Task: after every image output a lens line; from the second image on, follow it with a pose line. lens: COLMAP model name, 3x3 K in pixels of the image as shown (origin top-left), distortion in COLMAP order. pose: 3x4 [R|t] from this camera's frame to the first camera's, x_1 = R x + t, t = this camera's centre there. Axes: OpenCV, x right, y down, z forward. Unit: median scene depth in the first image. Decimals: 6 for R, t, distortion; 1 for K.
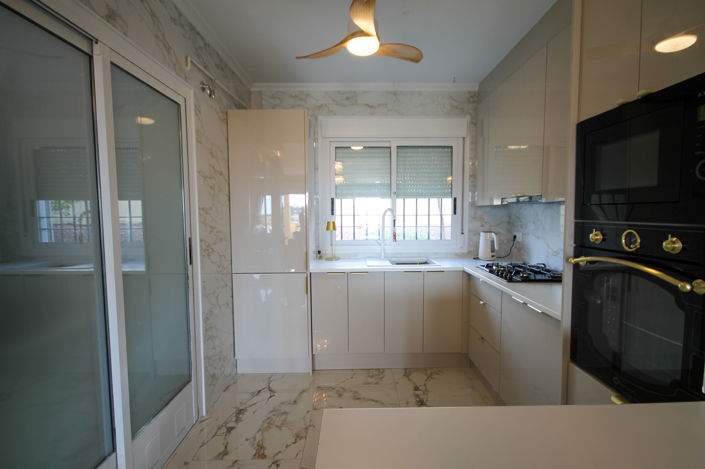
lens RADIAL K [[341.3, 0, 363.8], [0, 341.3, 237.0], [0, 0, 1]] dist [0.004888, -0.009670]
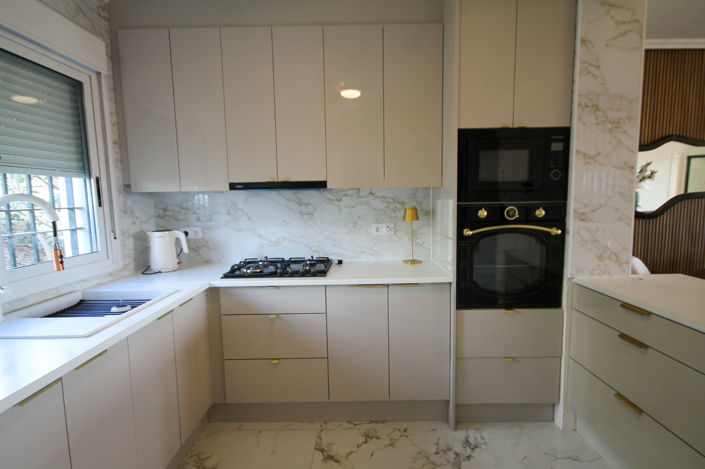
lens RADIAL K [[362.2, 0, 360.9], [0, 362.2, 236.7], [0, 0, 1]] dist [0.003186, -0.000002]
pose [[0.034651, -0.104185, 0.993954, -0.352511], [0.088636, 0.990952, 0.100781, -0.041394], [-0.995461, 0.084609, 0.043572, 0.581079]]
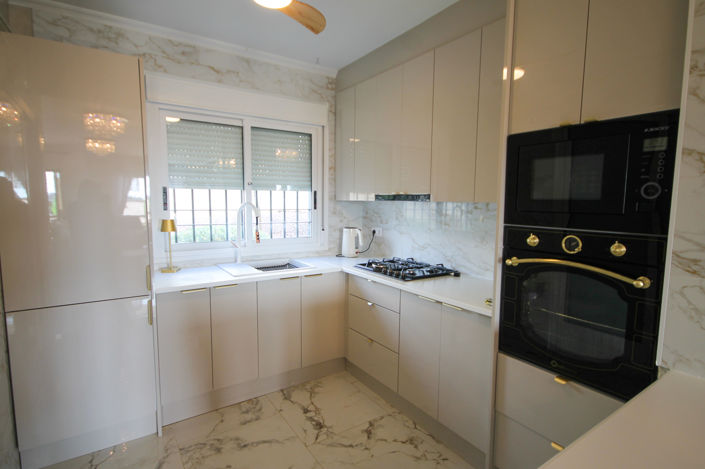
lens RADIAL K [[362.2, 0, 360.9], [0, 362.2, 236.7], [0, 0, 1]] dist [0.003186, -0.000002]
pose [[0.837520, -0.040174, 0.544927, -0.176609], [0.023335, 0.999013, 0.037786, -0.028152], [-0.545907, -0.018931, 0.837632, 0.122447]]
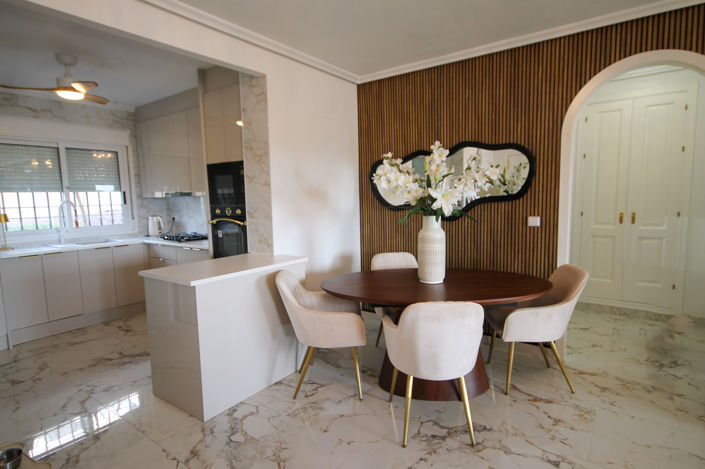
lens RADIAL K [[373.8, 0, 355.3], [0, 373.8, 235.3], [0, 0, 1]] dist [0.012375, -0.000500]
pose [[0.603682, -0.093158, 0.791764, -0.373361], [0.075863, 0.995355, 0.059270, 0.035635], [-0.793608, 0.024285, 0.607945, -0.603922]]
